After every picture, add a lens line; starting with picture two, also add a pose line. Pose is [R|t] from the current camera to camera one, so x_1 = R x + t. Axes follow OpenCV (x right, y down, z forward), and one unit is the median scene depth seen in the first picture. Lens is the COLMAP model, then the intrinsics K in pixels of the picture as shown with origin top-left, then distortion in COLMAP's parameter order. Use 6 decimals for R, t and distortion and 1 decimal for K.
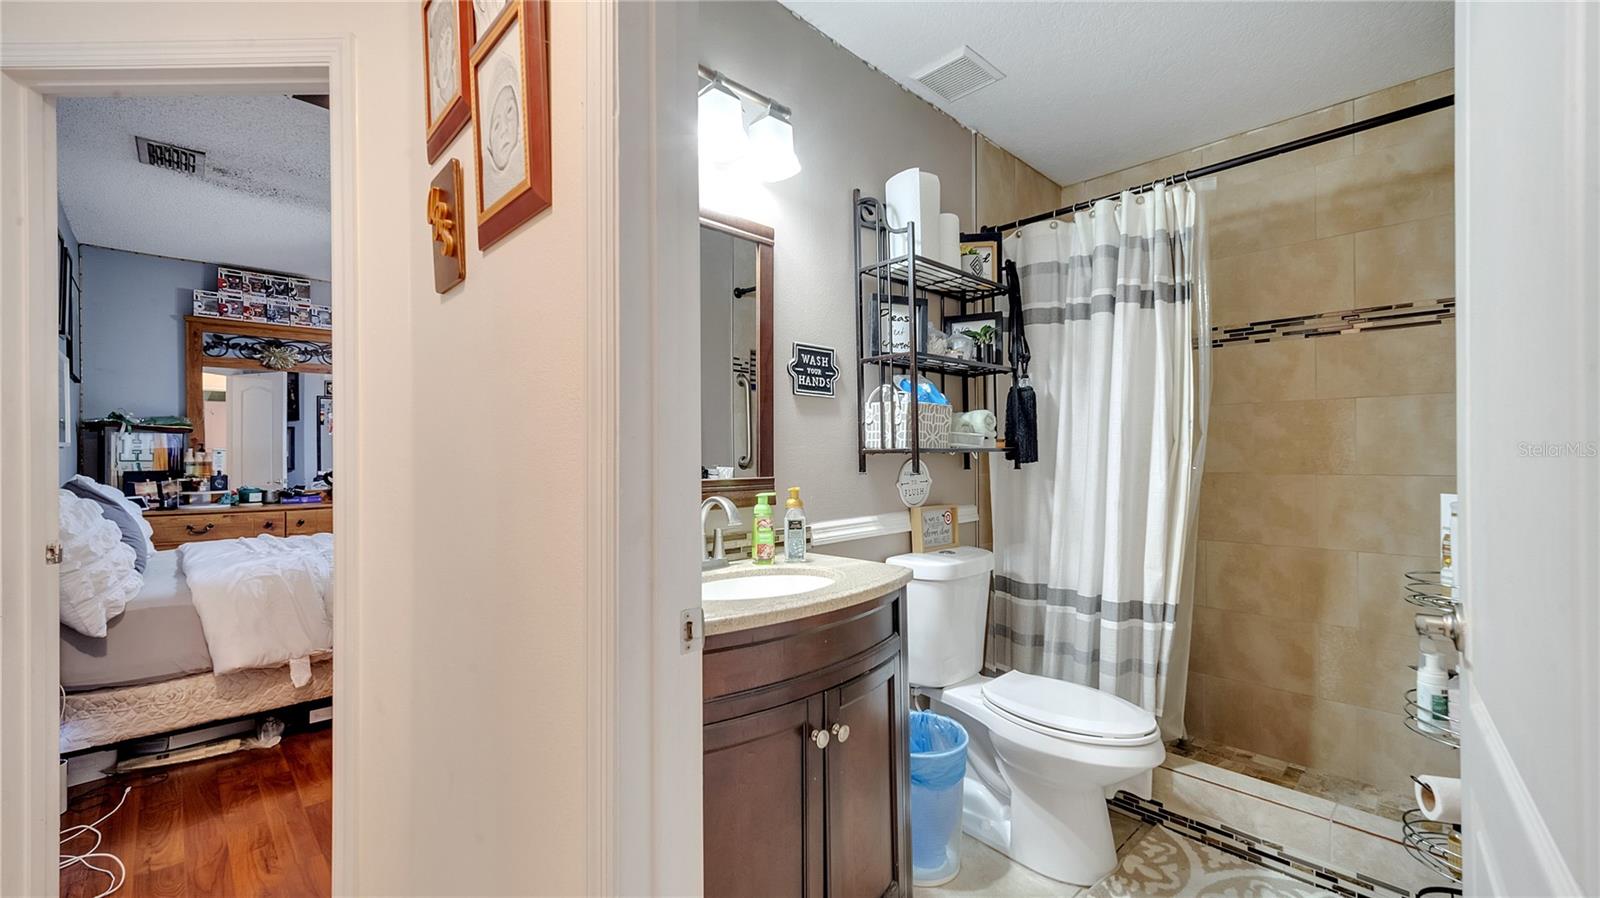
lens RADIAL K [[648.0, 0, 790.3], [0, 648.0, 453.7], [0, 0, 1]] dist [0.012208, -0.000750]
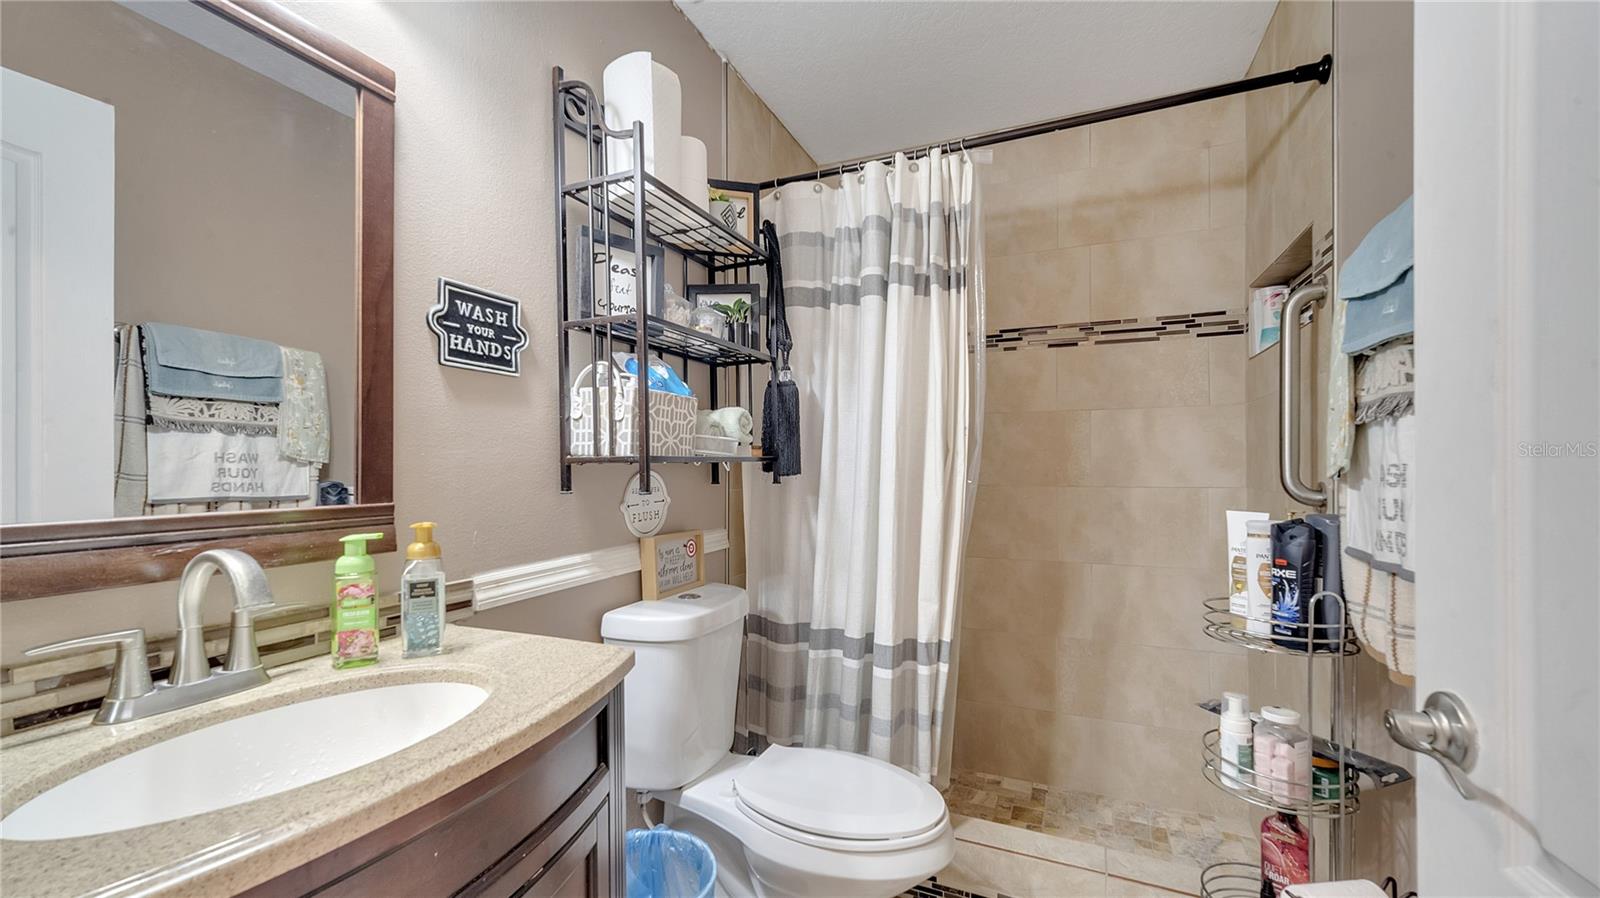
lens RADIAL K [[648.0, 0, 797.8], [0, 648.0, 464.2], [0, 0, 1]] dist [0.012208, -0.000750]
pose [[0.920782, 0.004512, 0.390052, 0.070106], [-0.004494, 0.999989, -0.000959, 0.000500], [-0.390052, -0.000870, 0.920793, 0.285859]]
